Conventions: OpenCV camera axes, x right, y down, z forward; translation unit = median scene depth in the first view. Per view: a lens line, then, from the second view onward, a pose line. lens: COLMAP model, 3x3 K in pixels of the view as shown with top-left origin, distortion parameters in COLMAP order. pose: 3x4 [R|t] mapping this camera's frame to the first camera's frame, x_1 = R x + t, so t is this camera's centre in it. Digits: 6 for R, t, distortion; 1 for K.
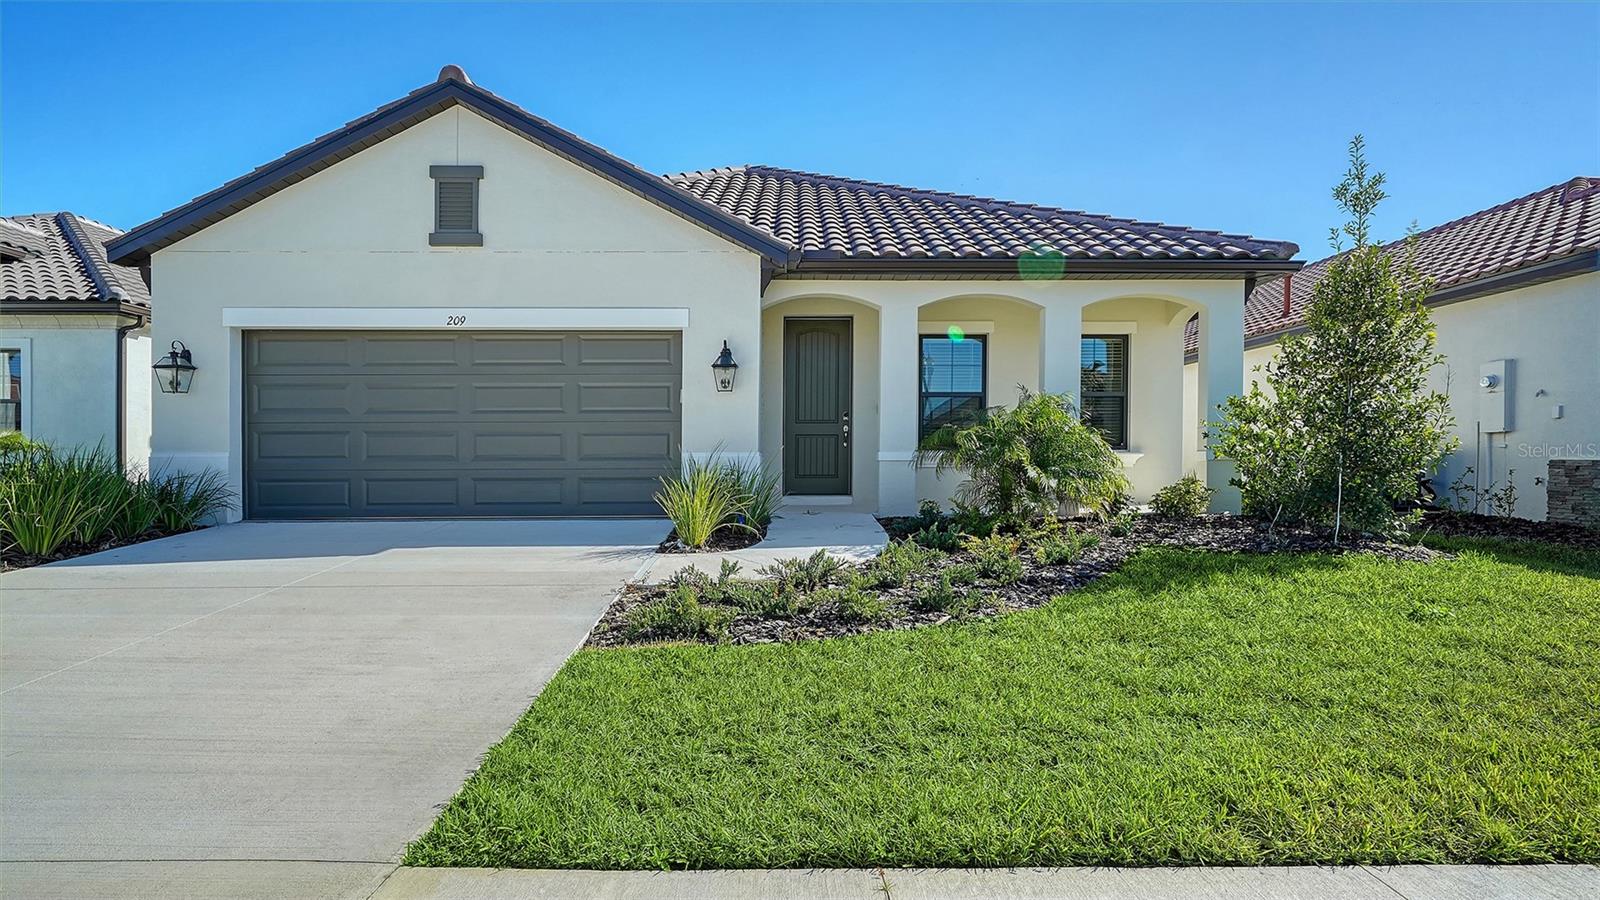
lens RADIAL K [[742.4, 0, 773.3], [0, 742.4, 454.9], [0, 0, 1]] dist [-0.003956, -0.000418]
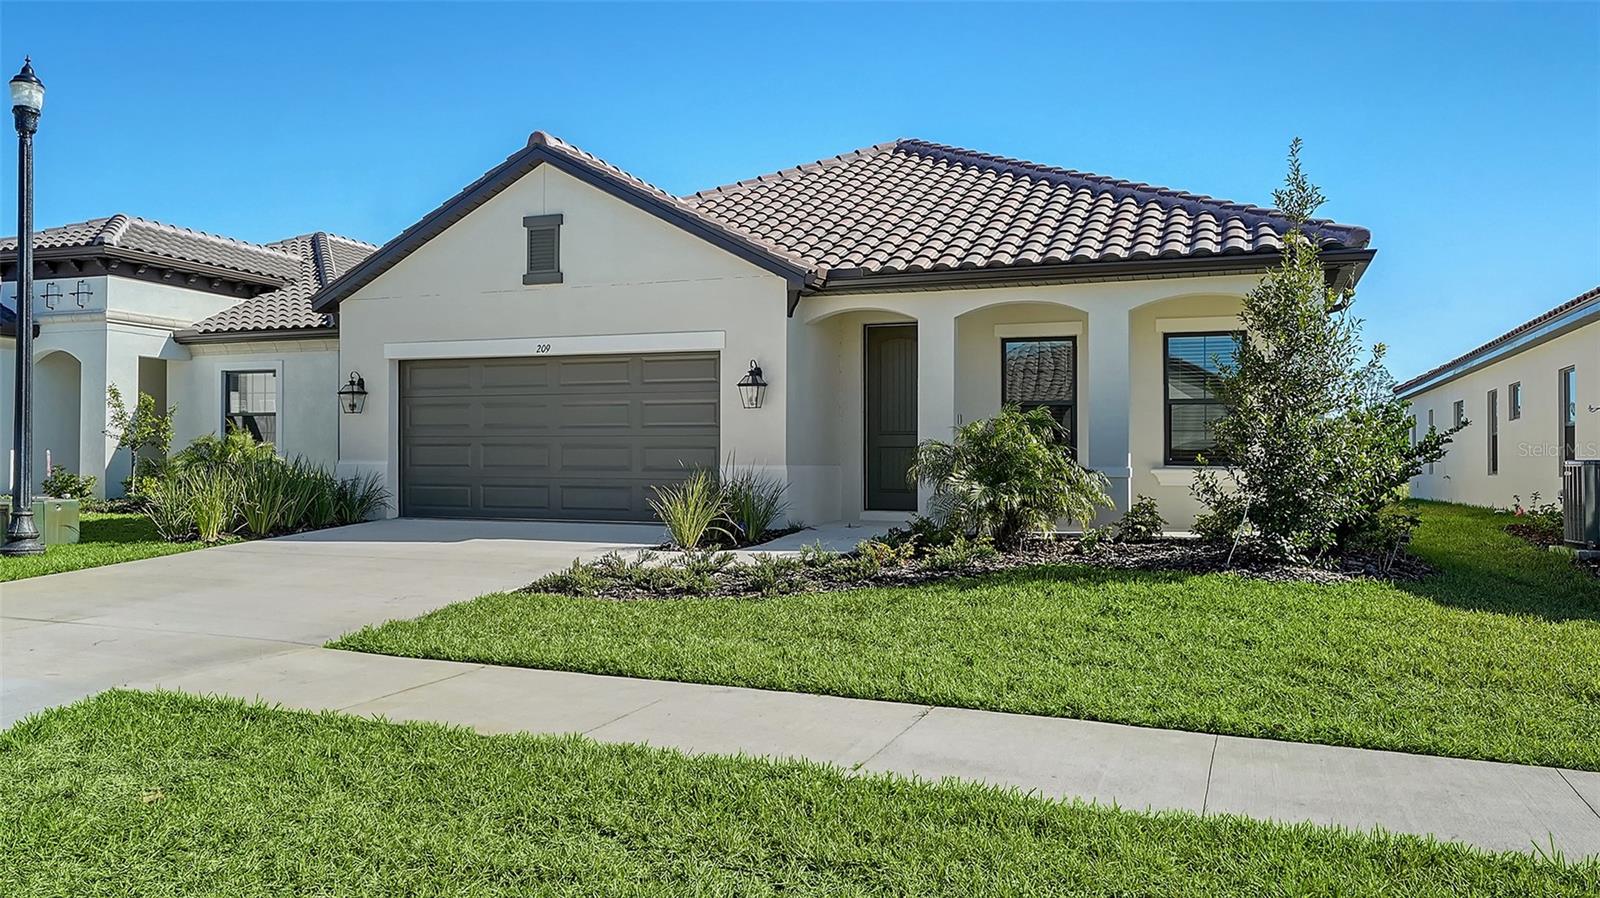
lens RADIAL K [[1144.2, 0, 804.1], [0, 1144.2, 450.7], [0, 0, 1]] dist [0.004820, 0.000680]
pose [[0.920800, 0.007247, -0.389969, 0.635172], [-0.010816, 0.999917, -0.006956, -0.014184], [0.389886, 0.010623, 0.920802, -0.474050]]
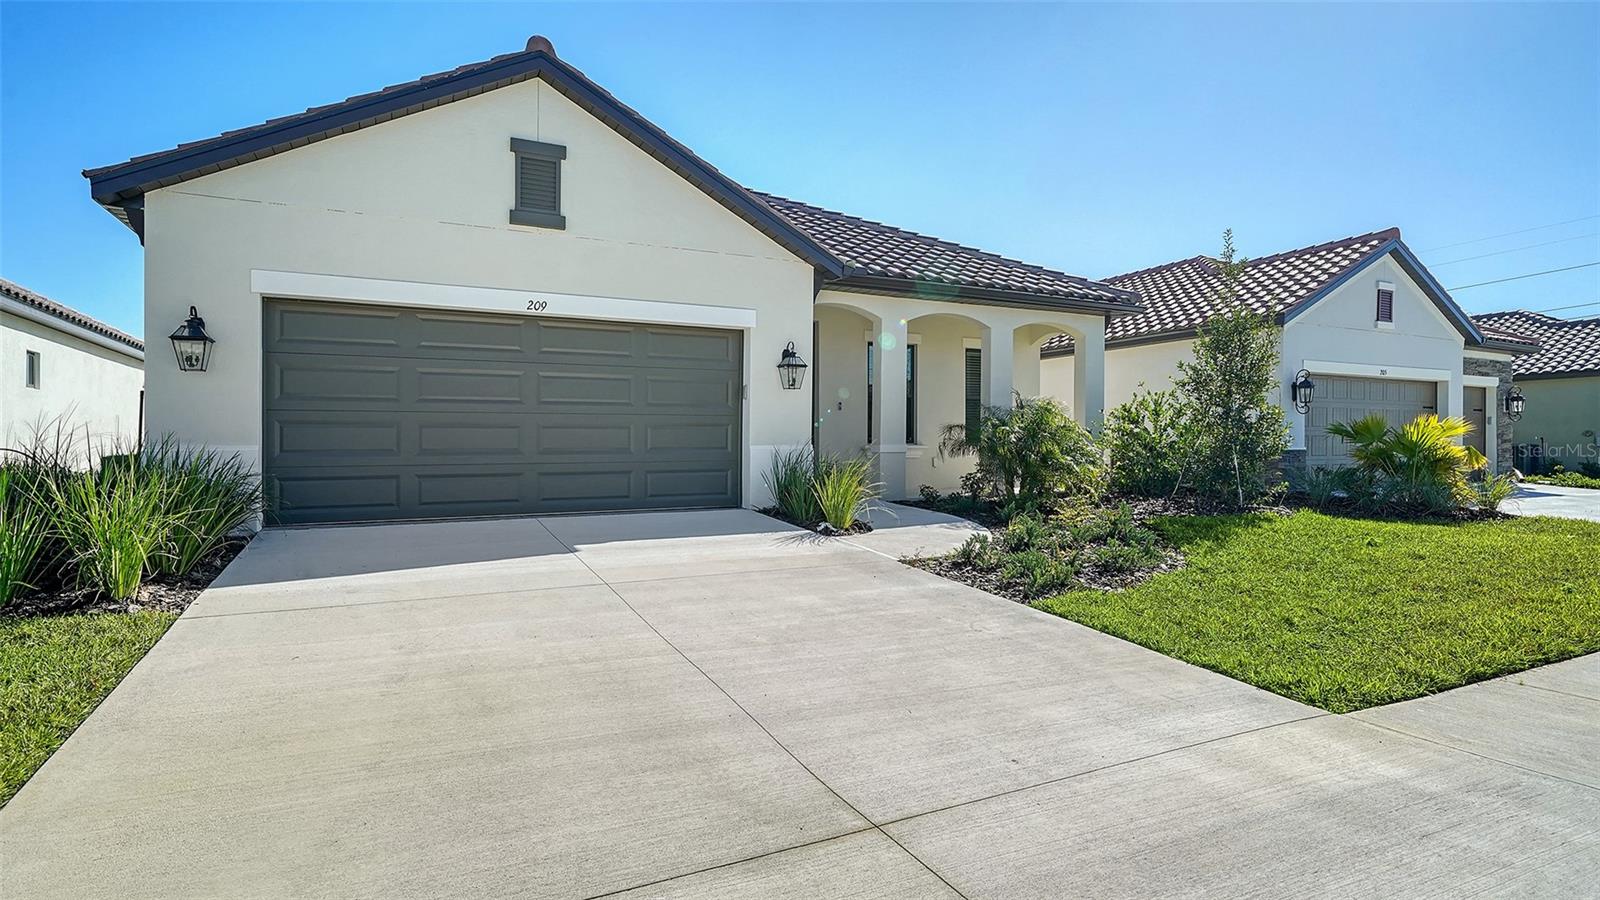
lens RADIAL K [[742.4, 0, 803.7], [0, 742.4, 444.6], [0, 0, 1]] dist [-0.003956, -0.000418]
pose [[0.914138, -0.000594, 0.405404, -0.492773], [0.002588, 0.999987, -0.004371, 0.000551], [-0.405396, 0.005045, 0.914127, 0.001178]]
